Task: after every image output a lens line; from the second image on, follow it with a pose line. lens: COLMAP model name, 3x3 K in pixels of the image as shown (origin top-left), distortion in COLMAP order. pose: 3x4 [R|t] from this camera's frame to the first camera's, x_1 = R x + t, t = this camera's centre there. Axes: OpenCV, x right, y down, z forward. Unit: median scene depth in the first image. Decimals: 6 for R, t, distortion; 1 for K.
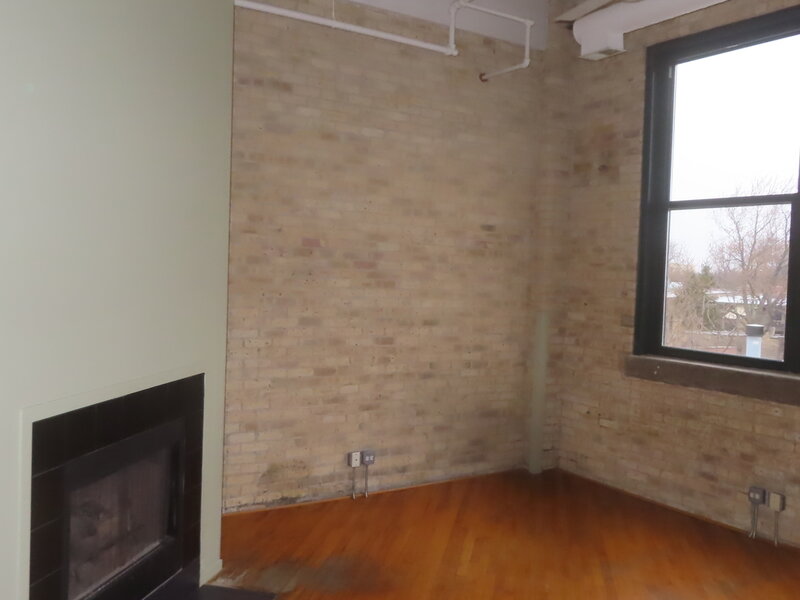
lens RADIAL K [[743.2, 0, 400.0], [0, 743.2, 300.0], [0, 0, 1]] dist [-0.011076, -0.005164]
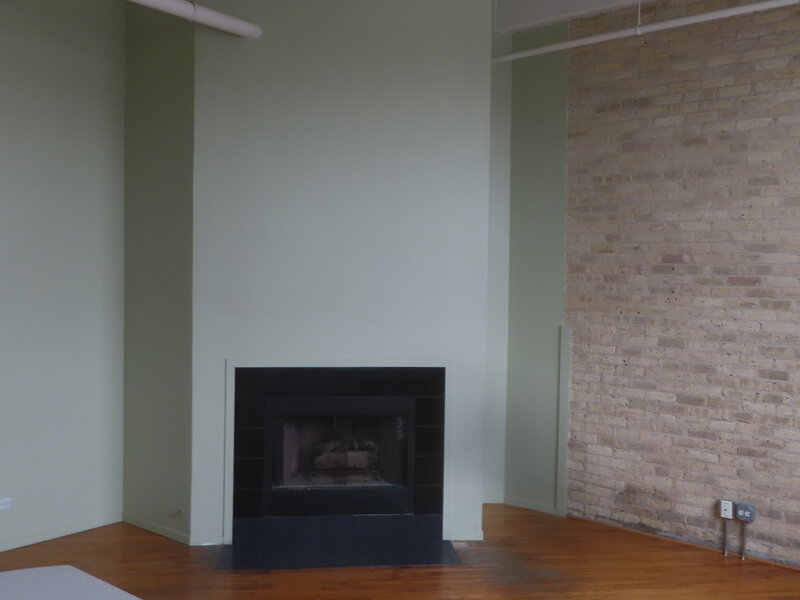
lens RADIAL K [[743.2, 0, 400.0], [0, 743.2, 300.0], [0, 0, 1]] dist [-0.011076, -0.005164]
pose [[0.321261, -0.002021, -0.946989, 0.640719], [-0.047436, 0.998708, -0.018224, 0.008106], [0.945802, 0.050776, 0.320750, 0.370300]]
